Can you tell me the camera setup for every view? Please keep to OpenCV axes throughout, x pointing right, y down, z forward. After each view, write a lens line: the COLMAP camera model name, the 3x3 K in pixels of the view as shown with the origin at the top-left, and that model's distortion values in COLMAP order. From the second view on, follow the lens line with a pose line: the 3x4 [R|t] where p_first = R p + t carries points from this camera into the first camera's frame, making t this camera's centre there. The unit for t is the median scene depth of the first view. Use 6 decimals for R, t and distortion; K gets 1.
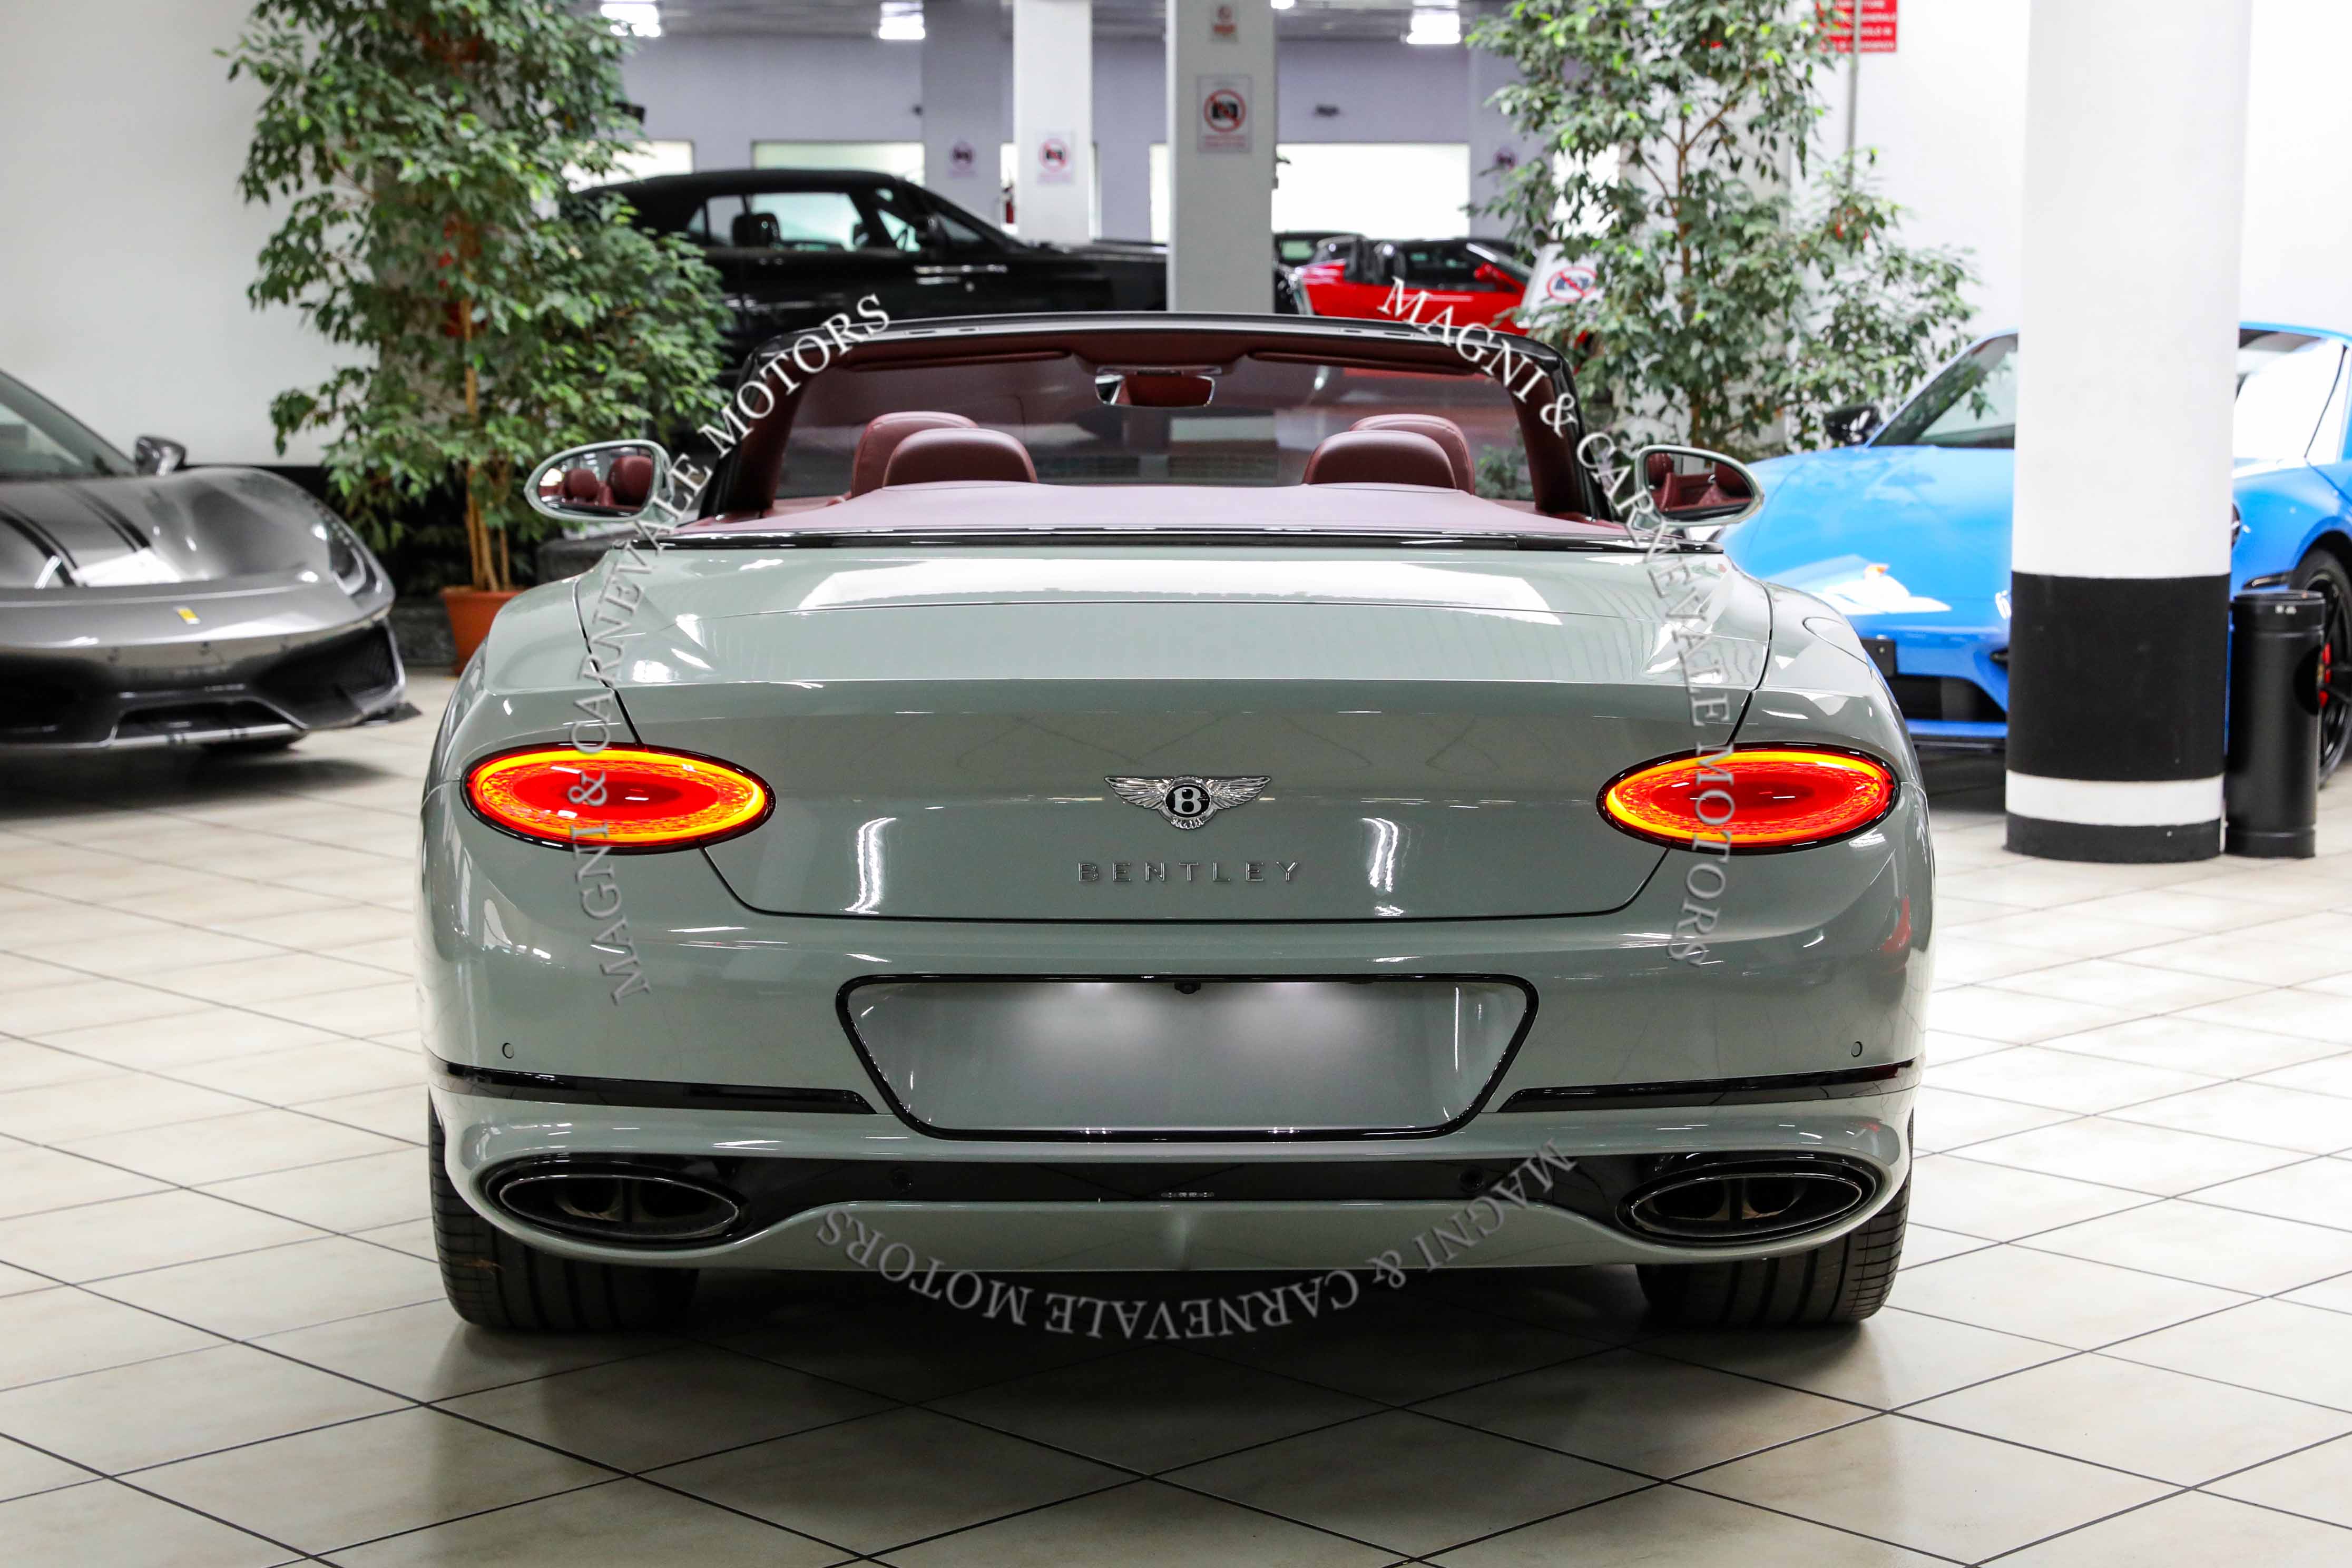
lens RADIAL K [[4174.7, 0, 1187.2], [0, 4174.7, 778.1], [0, 0, 1]] dist [0.179568, 0.000000]
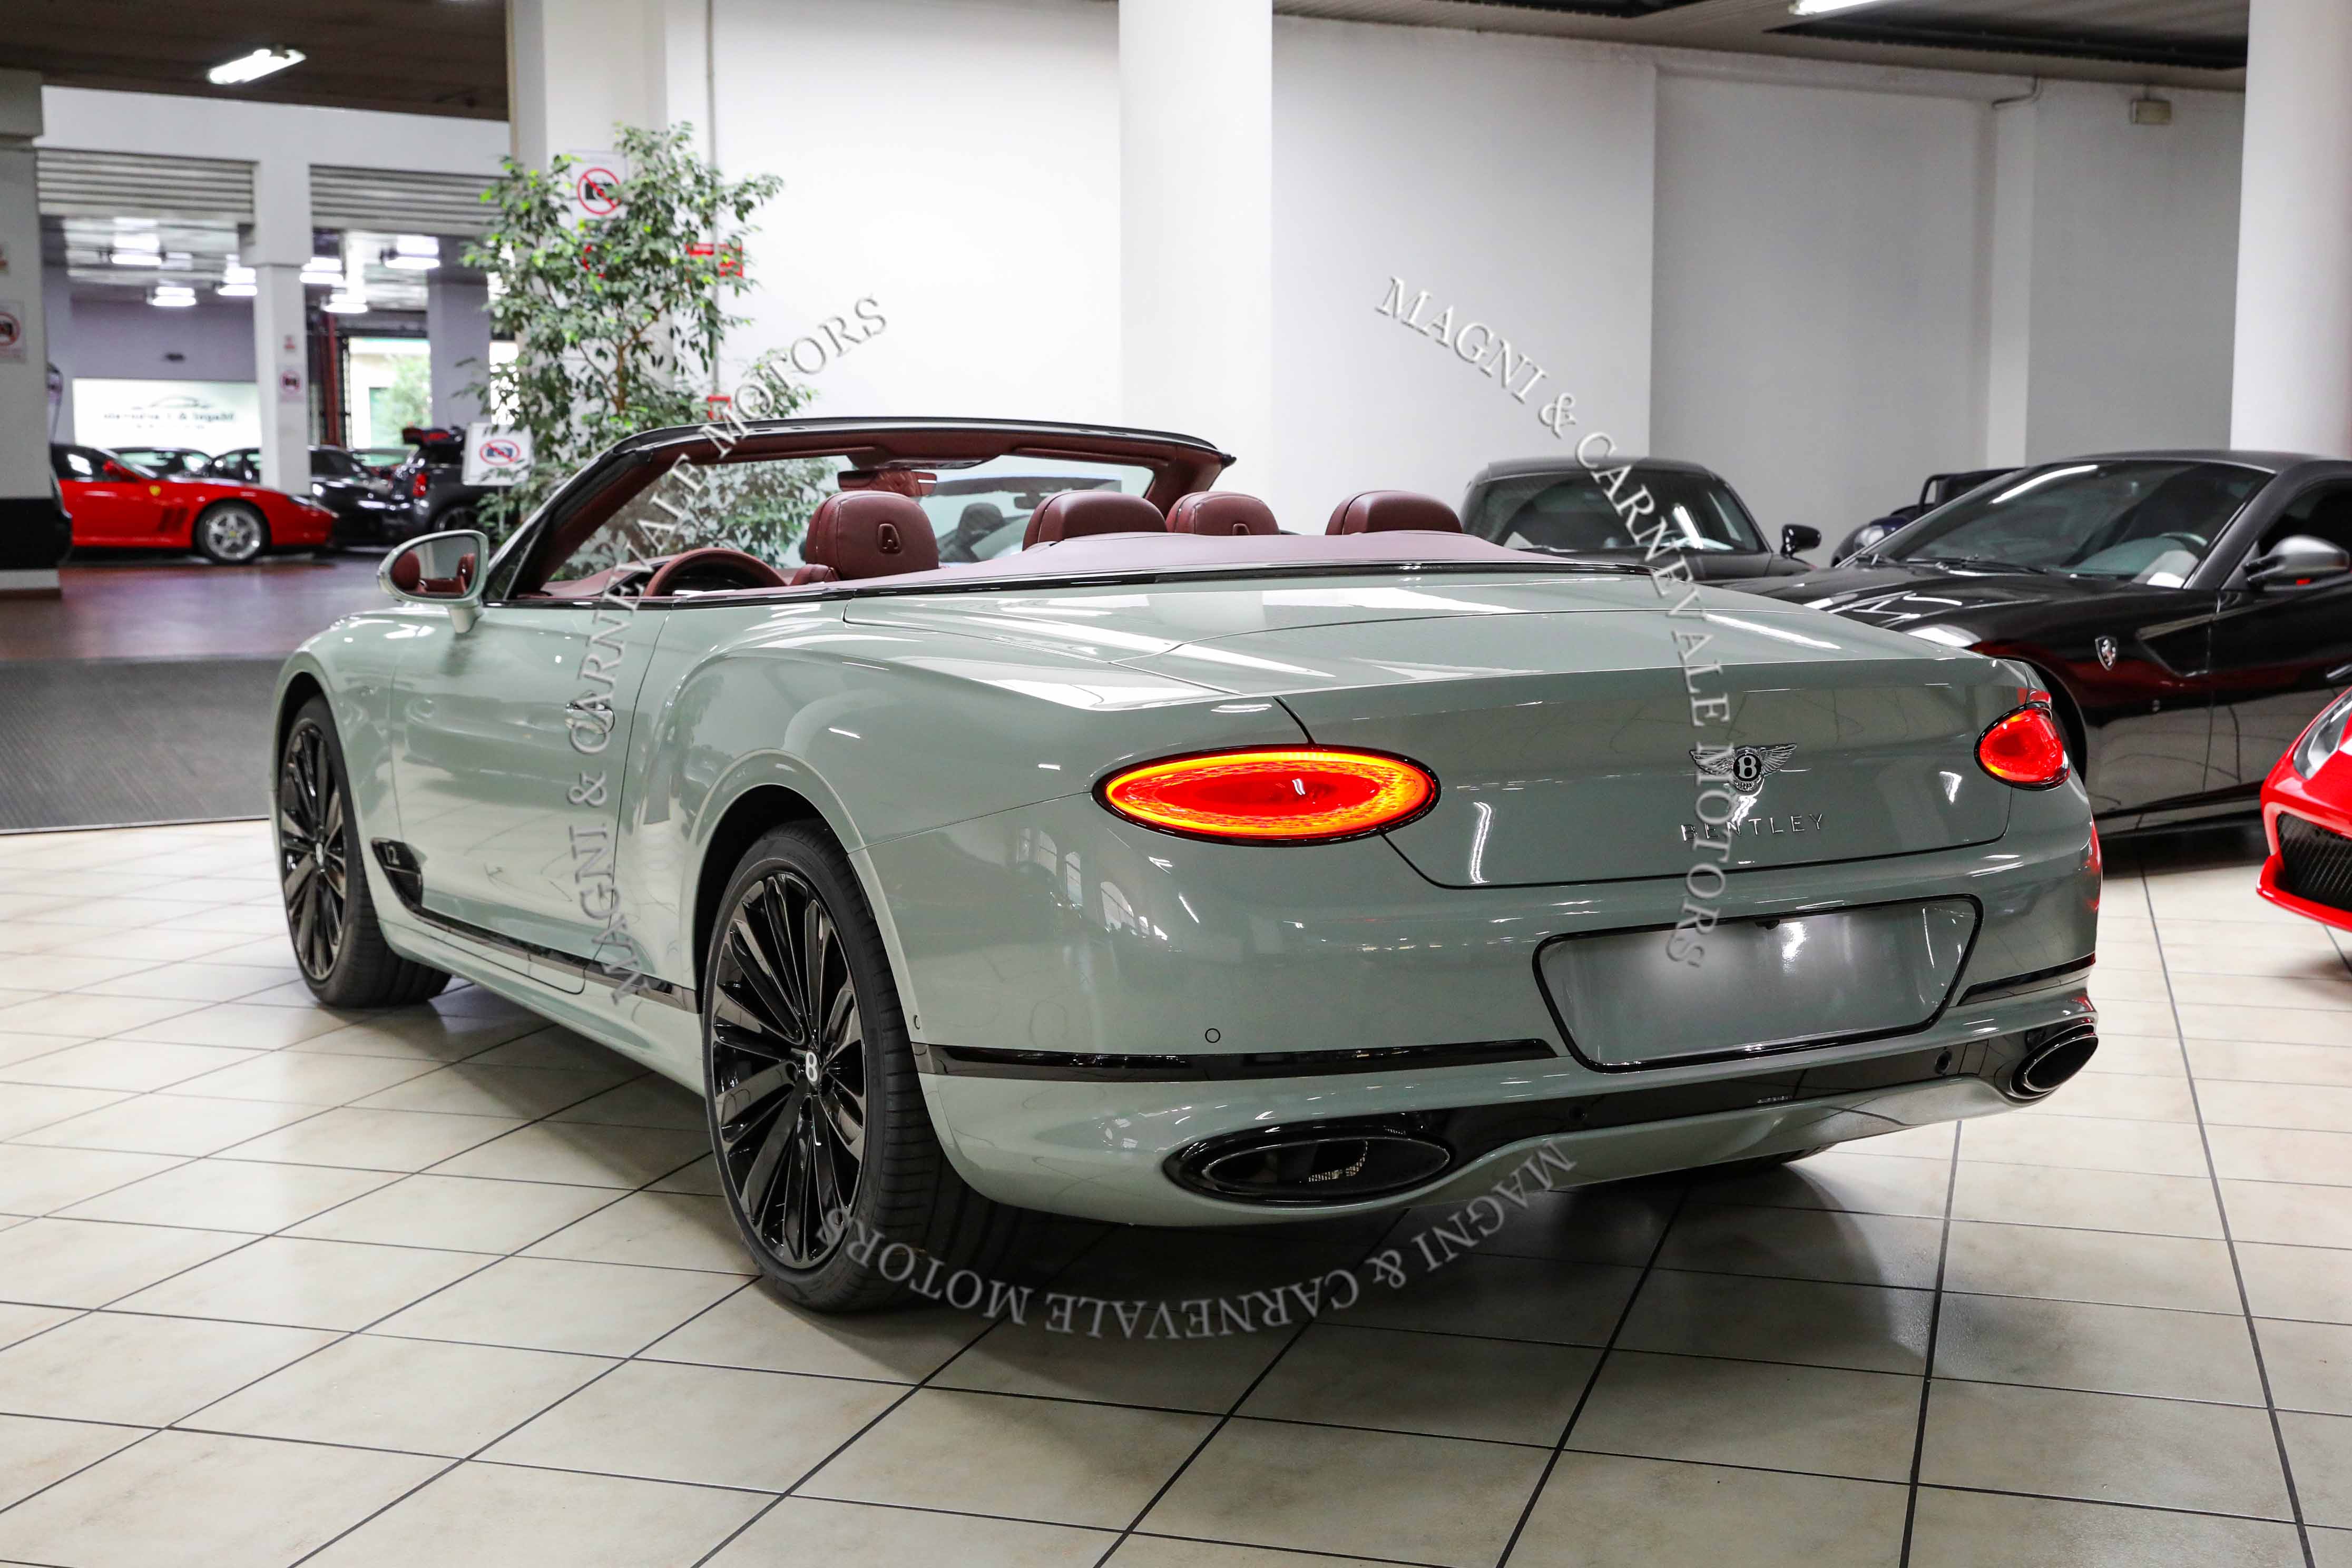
lens RADIAL K [[2876.9, 0, 1164.8], [0, 2876.9, 780.3], [0, 0, 1]] dist [0.037351, 0.000000]
pose [[0.871021, -0.052253, 0.488460, -0.192467], [0.062073, 0.998064, -0.003920, 0.000744], [-0.487309, 0.033735, 0.872578, 0.131694]]
